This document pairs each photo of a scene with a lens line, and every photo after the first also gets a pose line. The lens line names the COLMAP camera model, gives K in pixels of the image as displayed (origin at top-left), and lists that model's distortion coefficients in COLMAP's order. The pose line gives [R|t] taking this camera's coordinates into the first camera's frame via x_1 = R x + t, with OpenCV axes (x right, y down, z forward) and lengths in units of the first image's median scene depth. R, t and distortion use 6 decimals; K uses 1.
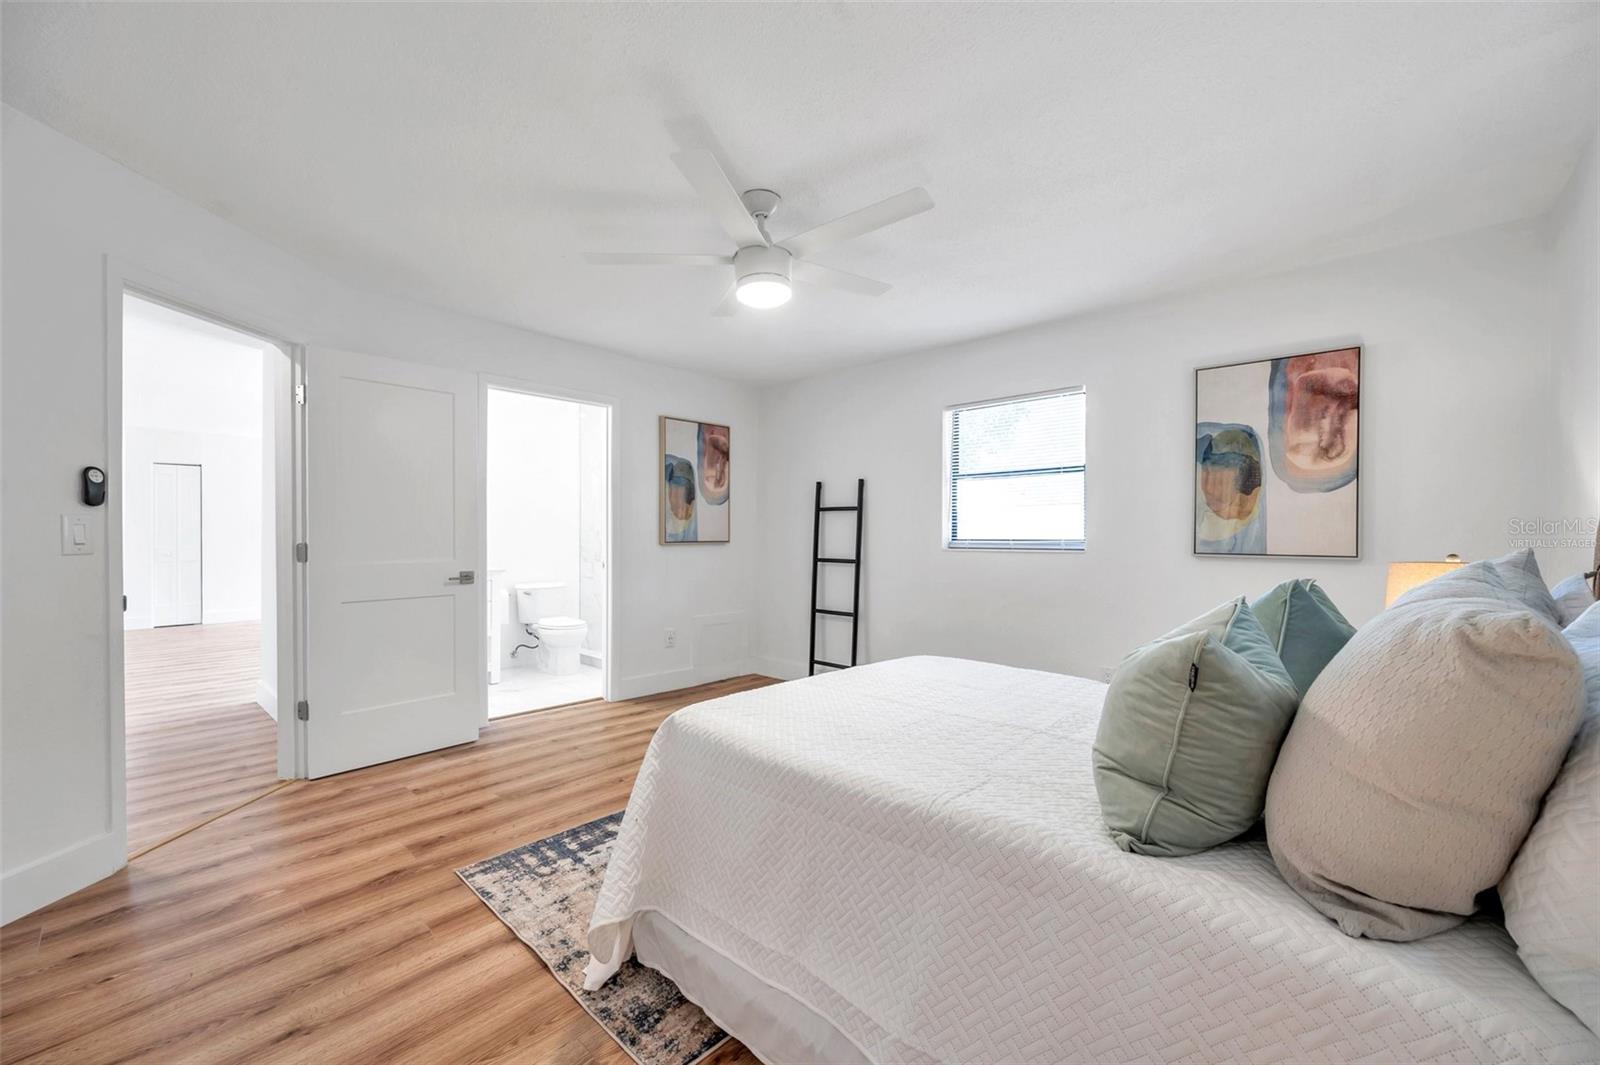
lens RADIAL K [[639.0, 0, 797.1], [0, 639.0, 534.7], [0, 0, 1]] dist [-0.000297, 0.000056]
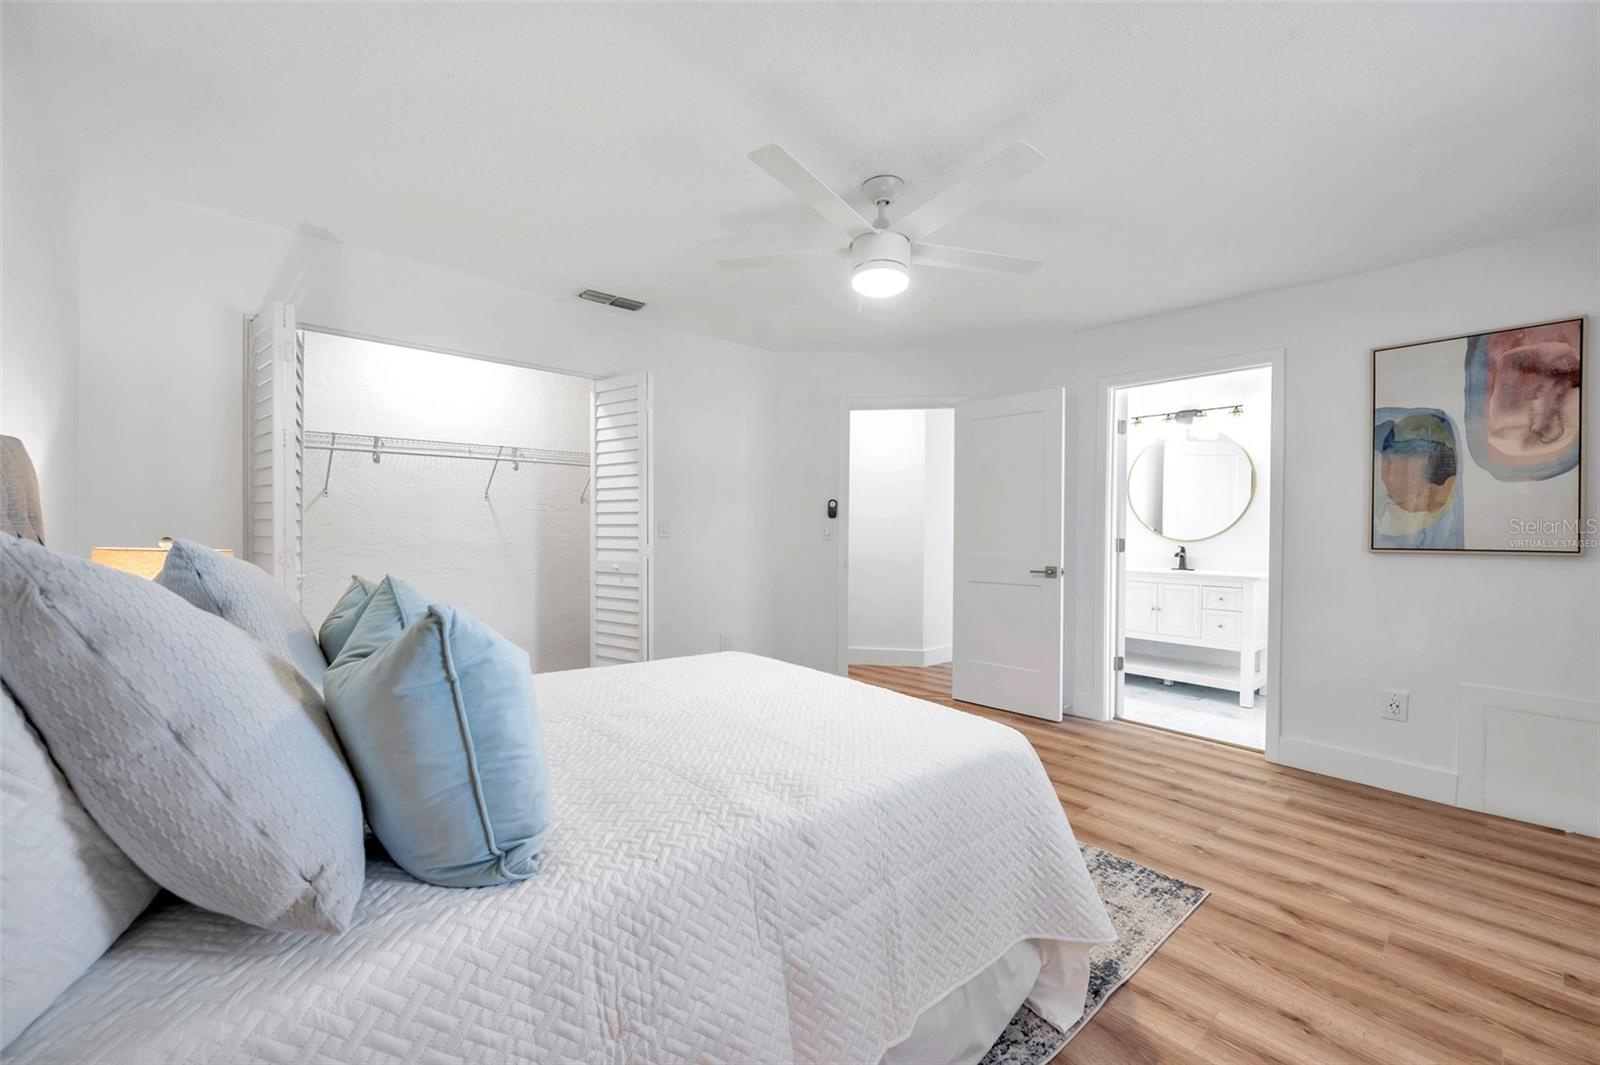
lens RADIAL K [[626.5, 0, 802.2], [0, 626.5, 535.5], [0, 0, 1]] dist [-0.000833, -0.000005]
pose [[-0.065681, 0.011182, -0.997778, 0.675044], [-0.005940, 0.999915, 0.011597, -0.007223], [0.997823, 0.006688, -0.065609, 0.721354]]
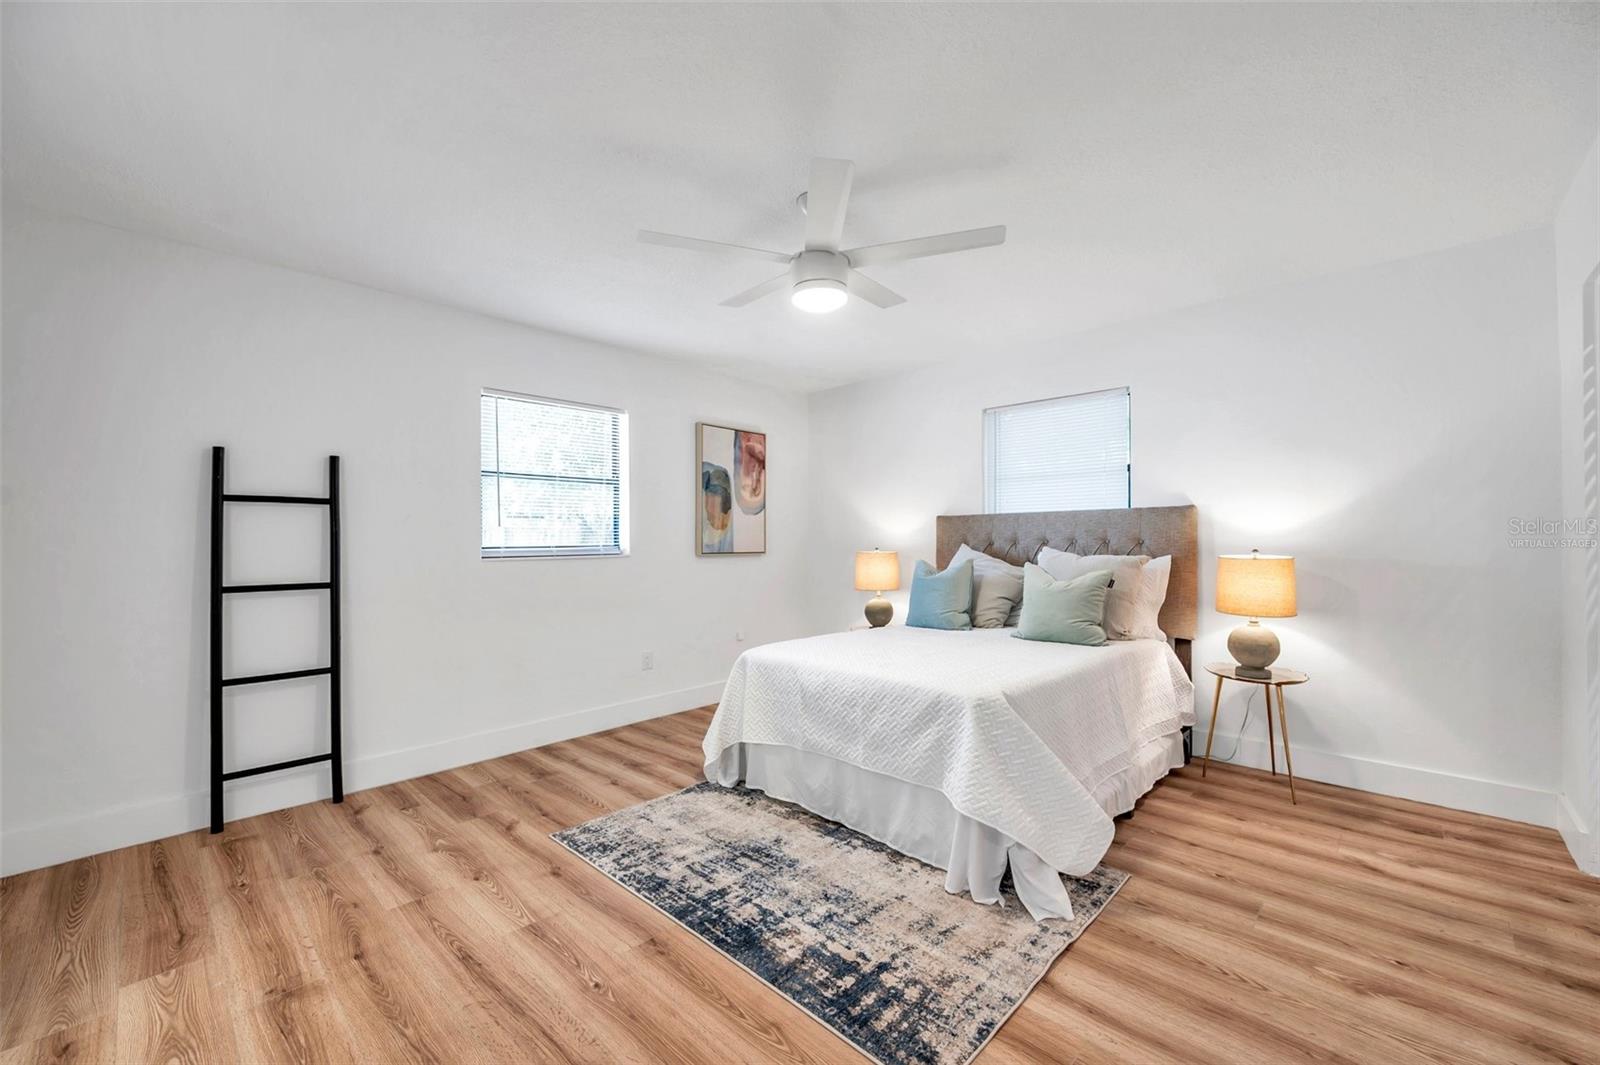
lens RADIAL K [[639.0, 0, 797.1], [0, 639.0, 534.7], [0, 0, 1]] dist [-0.000297, 0.000056]
pose [[0.010240, 0.003753, 0.999941, -0.796236], [0.004430, 0.999983, -0.003798, -0.005783], [-0.999938, 0.004468, 0.010223, 0.782012]]
